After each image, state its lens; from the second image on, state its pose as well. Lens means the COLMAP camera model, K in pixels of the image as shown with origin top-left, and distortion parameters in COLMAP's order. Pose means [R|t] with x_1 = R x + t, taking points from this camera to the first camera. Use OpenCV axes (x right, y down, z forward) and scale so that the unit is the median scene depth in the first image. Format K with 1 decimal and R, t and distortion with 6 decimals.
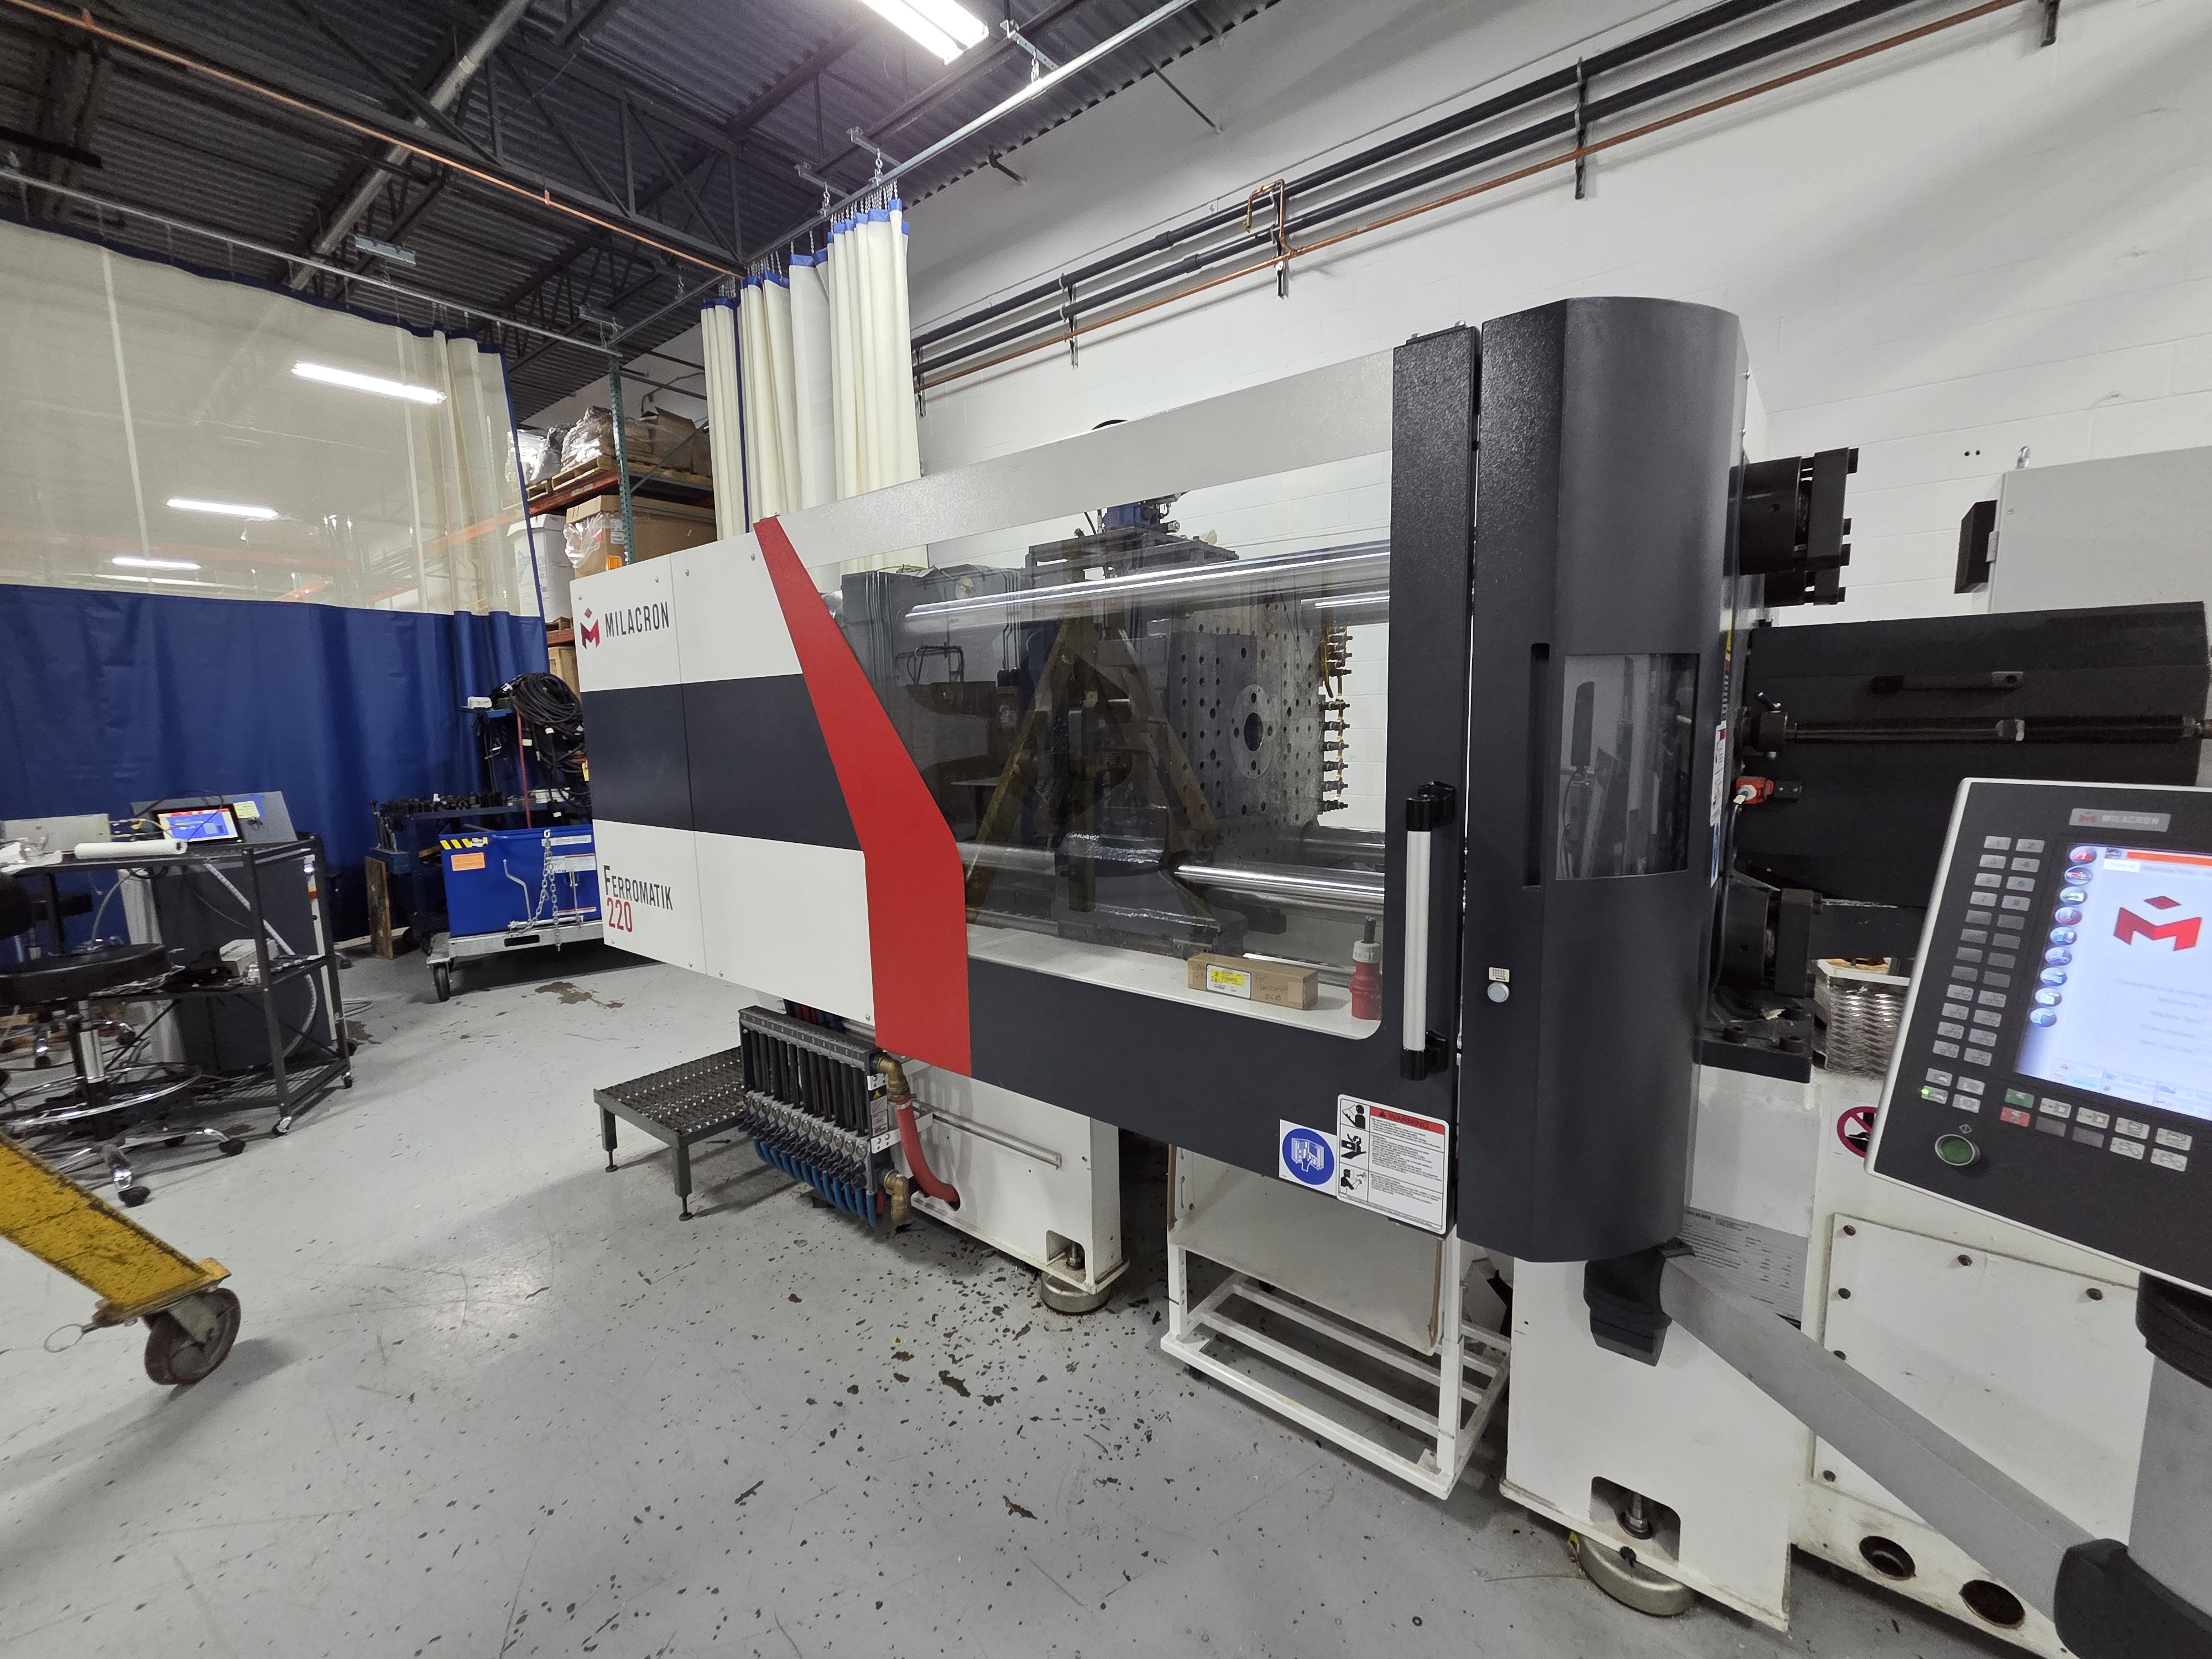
lens RADIAL K [[905.1, 0, 1101.3], [0, 905.1, 833.3], [0, 0, 1]] dist [0.002760, -0.000515]
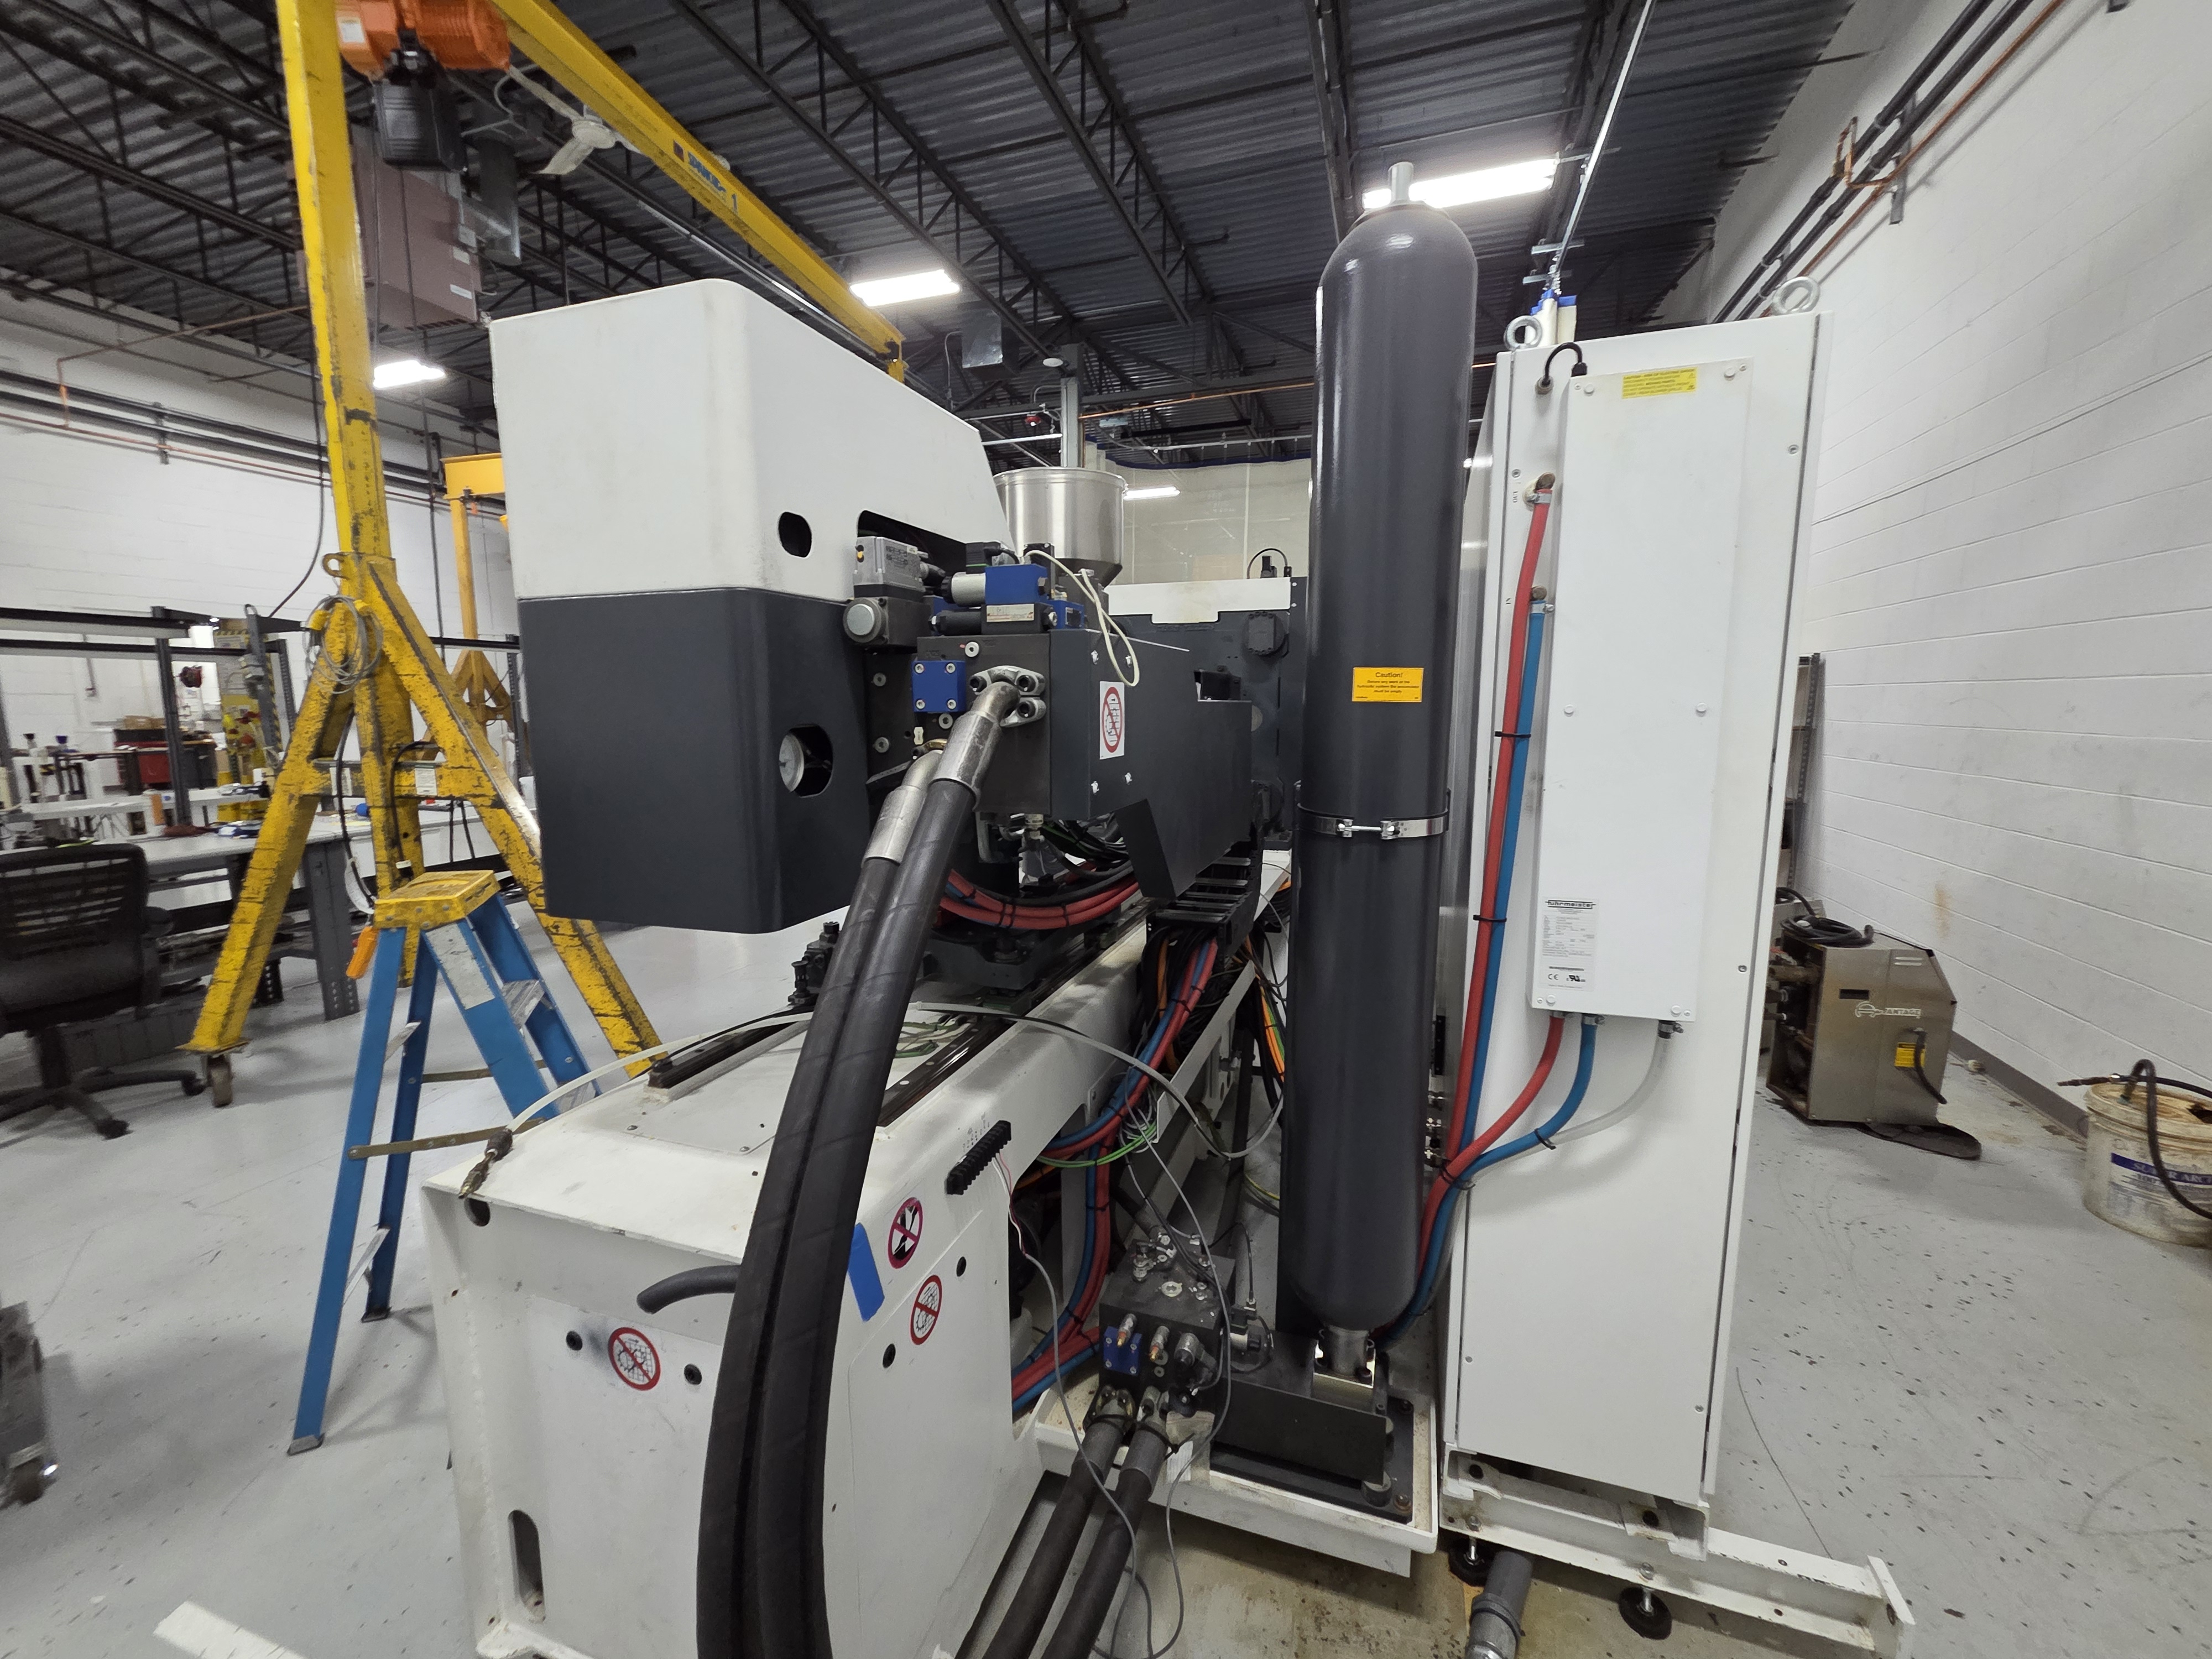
lens RADIAL K [[905.9, 0, 1101.6], [0, 905.9, 835.3], [0, 0, 1]] dist [0.003805, -0.000371]
pose [[0.338517, 0.160743, -0.927129, 0.909800], [-0.123734, 0.984349, 0.125485, -0.029176], [0.932790, 0.072238, 0.353108, 0.019192]]
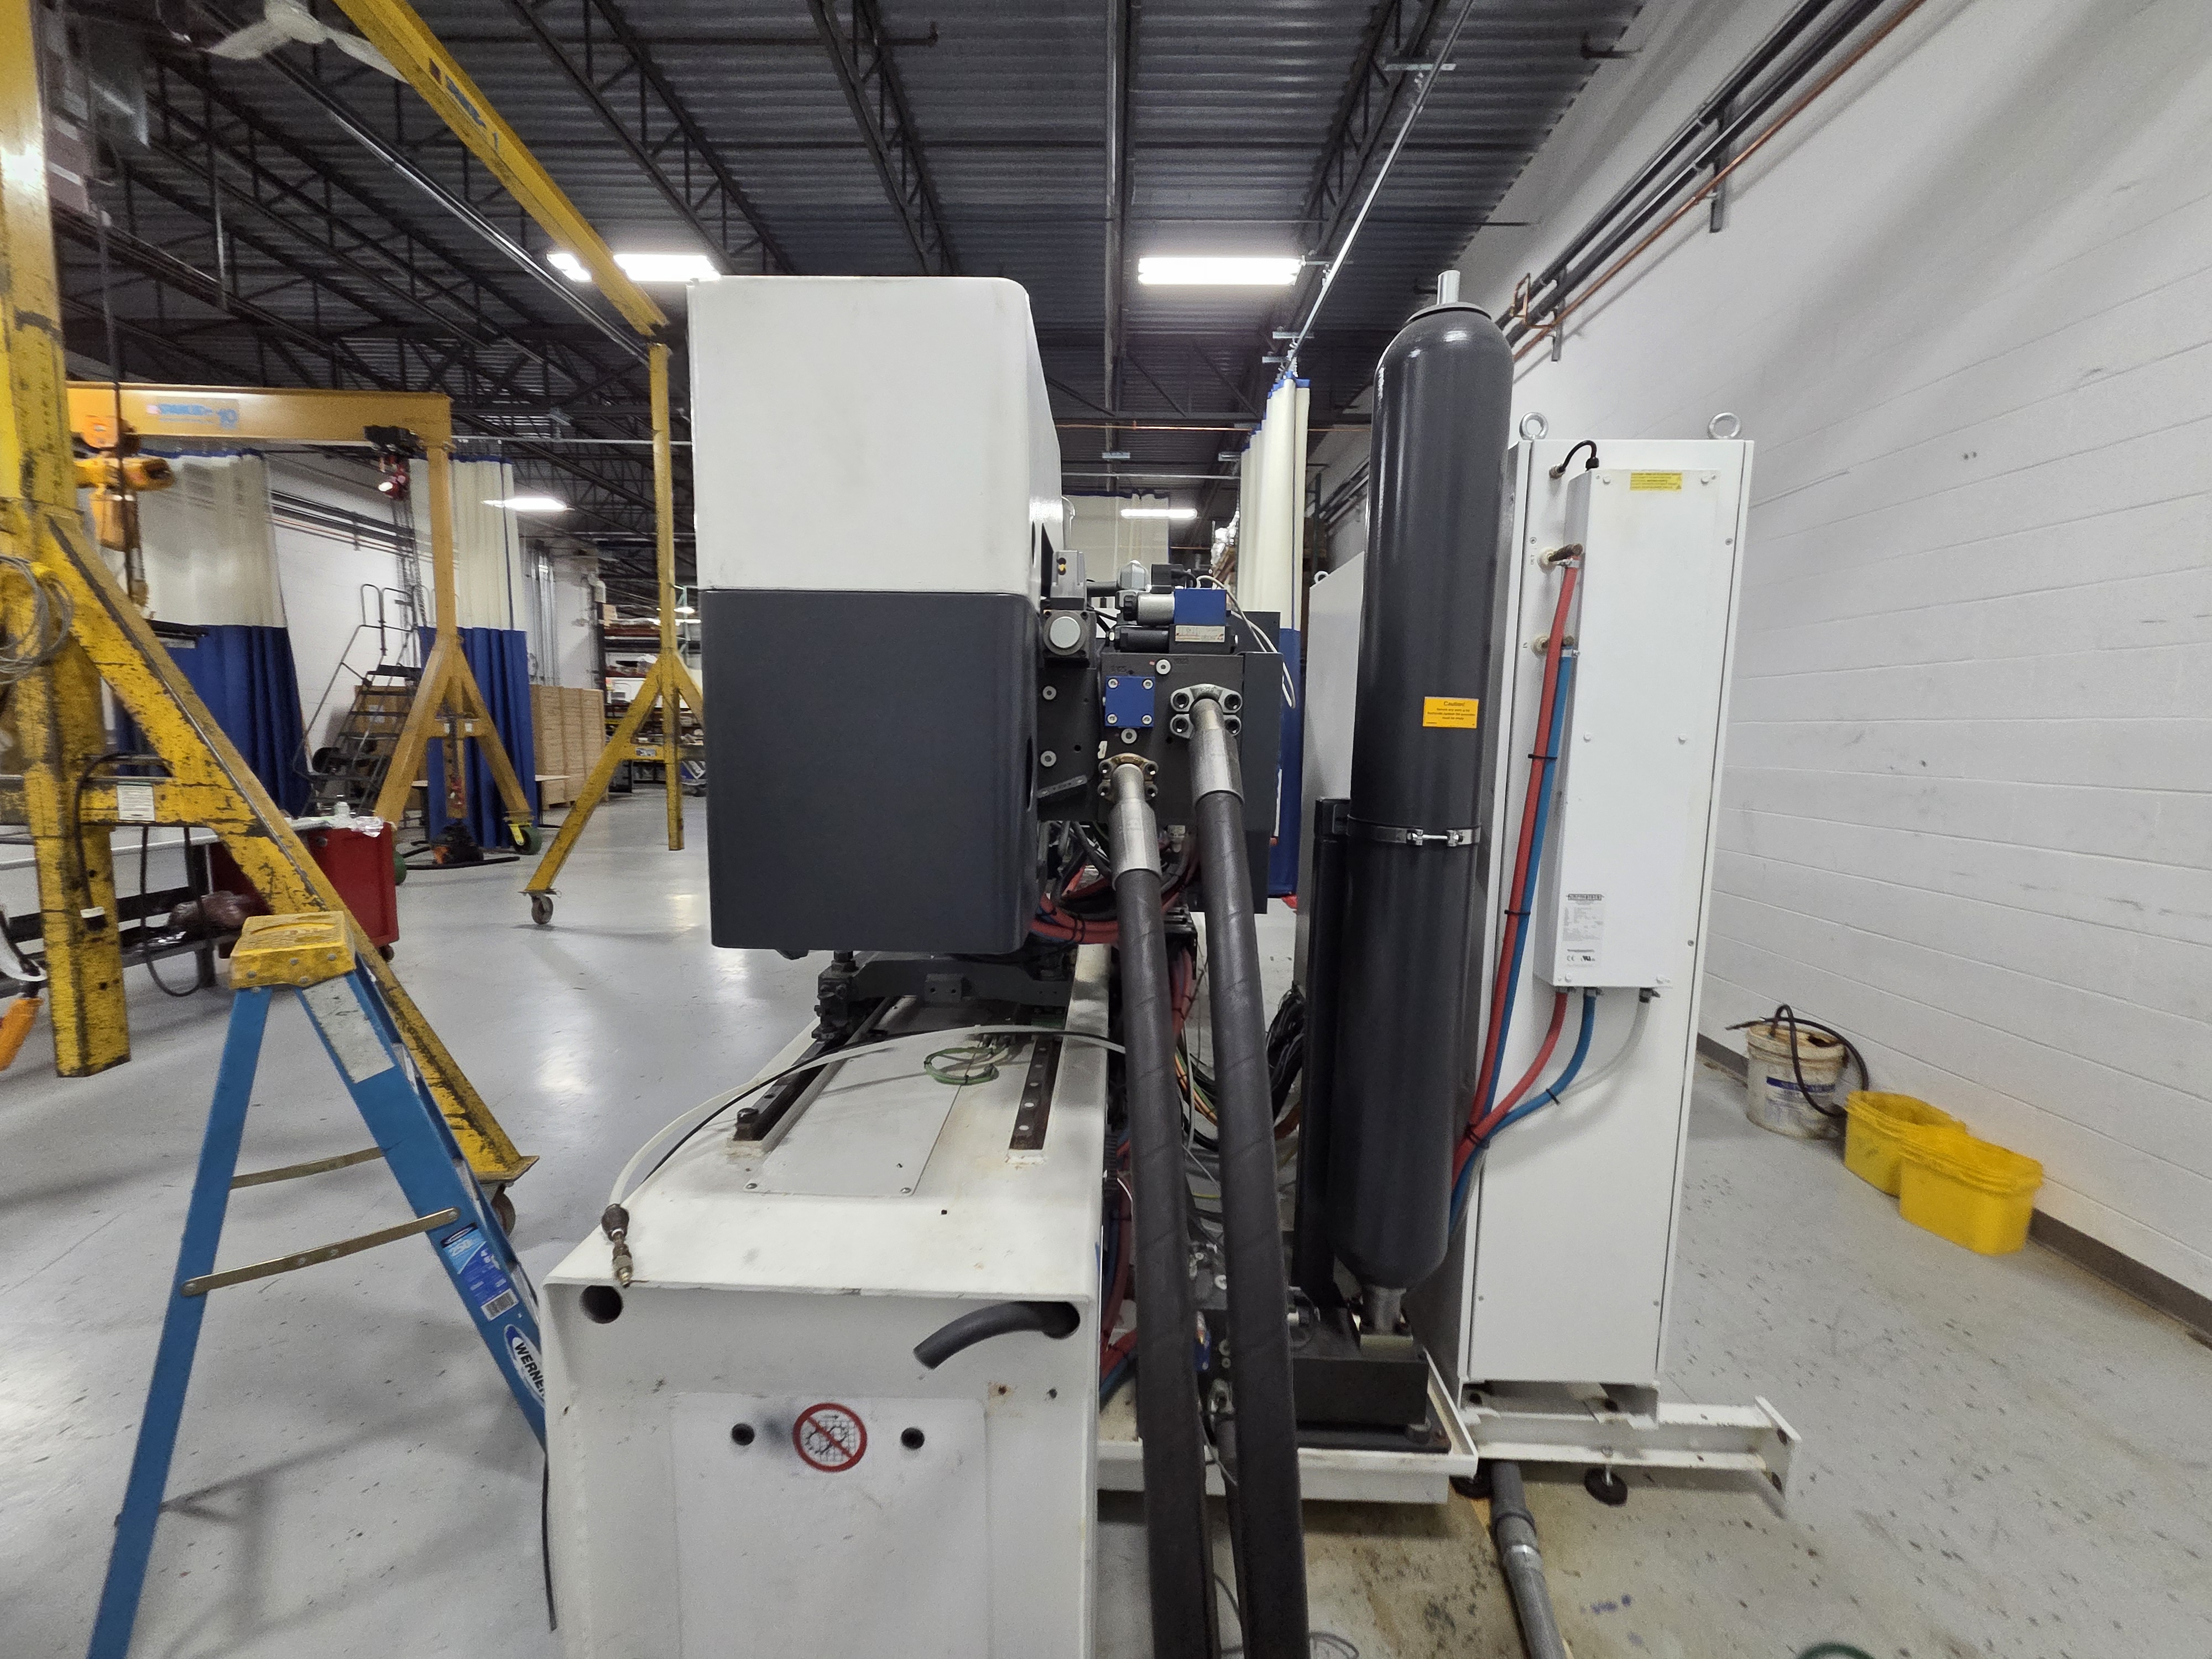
lens RADIAL K [[905.1, 0, 1101.3], [0, 905.1, 833.3], [0, 0, 1]] dist [0.002760, -0.000515]
pose [[0.609561, 0.128658, -0.782229, 0.860242], [-0.135066, 0.989170, 0.057444, -0.011639], [0.781149, 0.070637, 0.620337, -0.086506]]
